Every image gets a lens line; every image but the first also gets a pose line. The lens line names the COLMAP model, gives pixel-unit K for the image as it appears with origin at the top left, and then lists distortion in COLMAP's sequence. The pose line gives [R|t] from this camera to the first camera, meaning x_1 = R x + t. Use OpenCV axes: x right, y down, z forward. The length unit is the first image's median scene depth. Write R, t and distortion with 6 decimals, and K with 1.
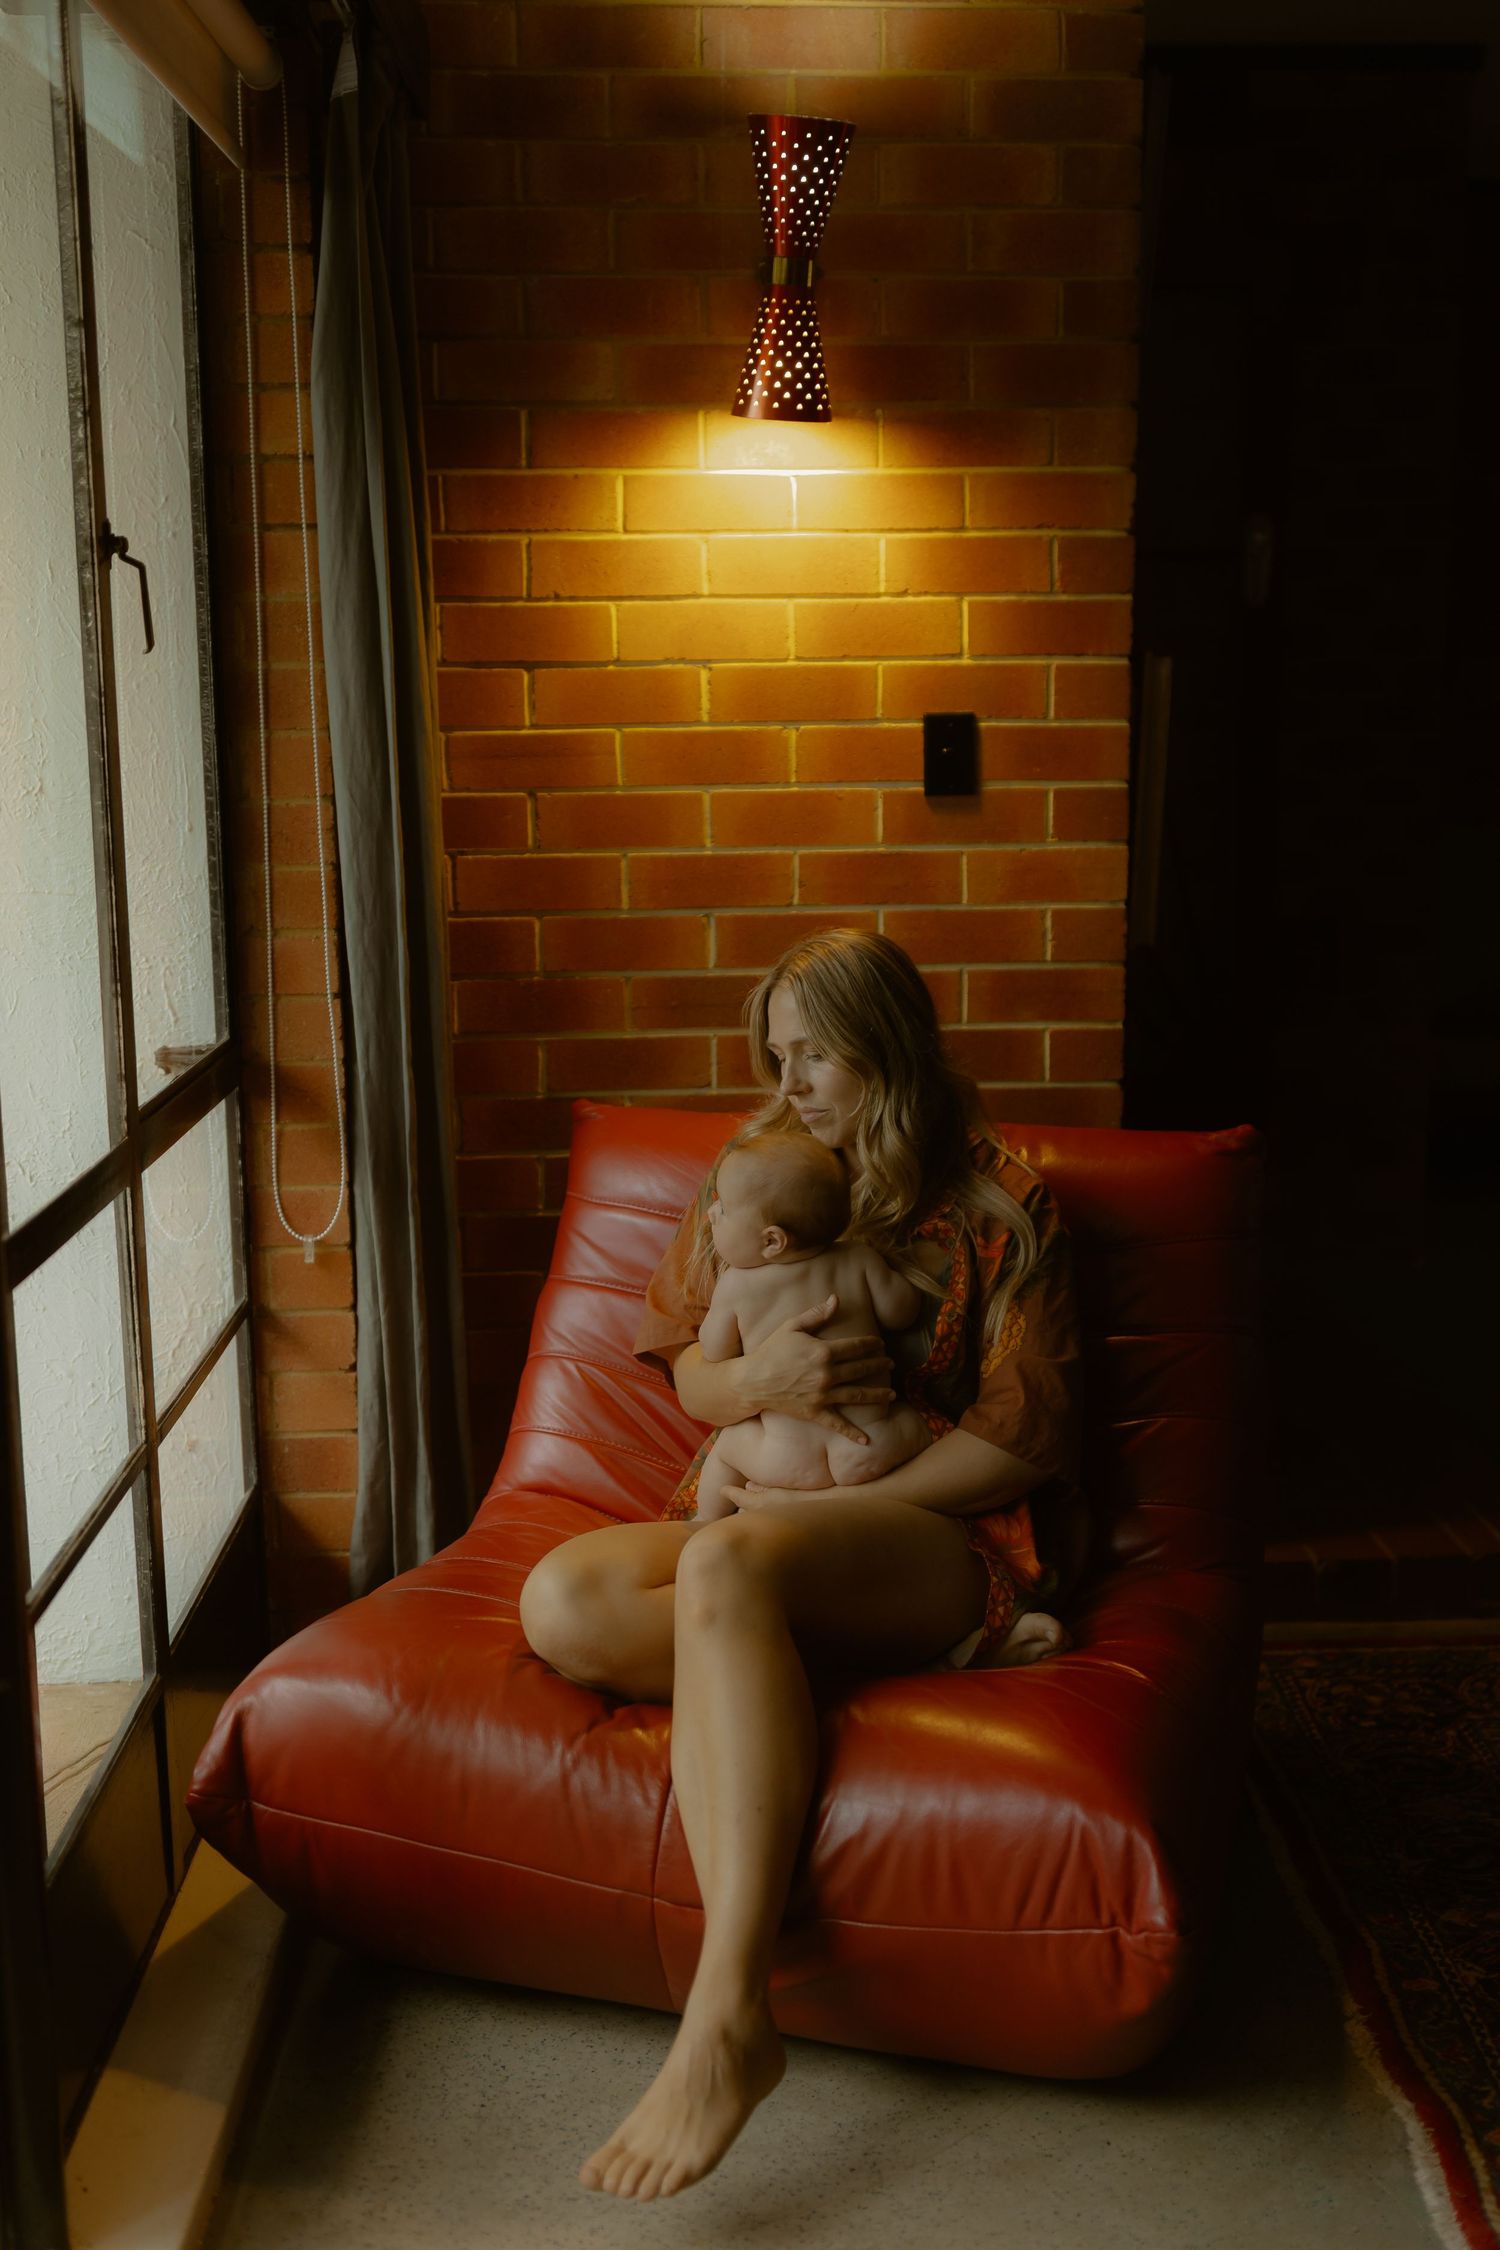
lens RADIAL K [[2453.4, 0, 831.2], [0, 2453.4, 1181.4], [0, 0, 1]] dist [-0.002567, -0.014243]
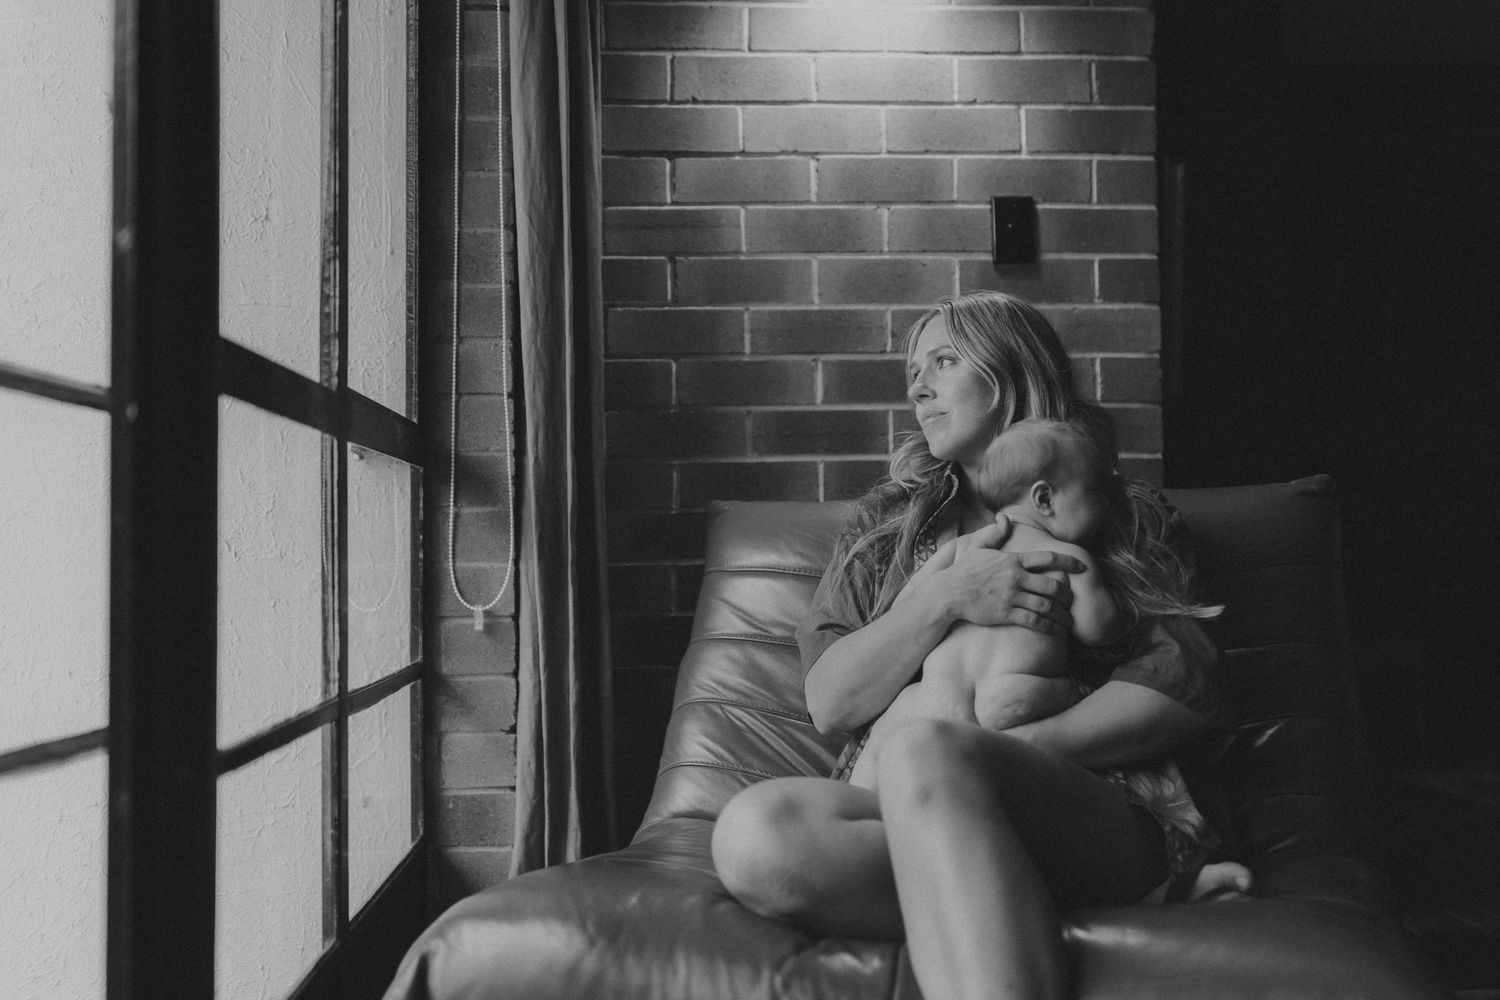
lens RADIAL K [[1575.5, 0, 750.8], [0, 1575.5, 534.9], [0, 0, 1]] dist [0.008379, -0.006637]
pose [[0.999944, -0.008382, 0.006393, -0.089479], [0.009627, 0.973229, -0.229634, 0.154012], [-0.004297, 0.229683, 0.973256, 0.277446]]
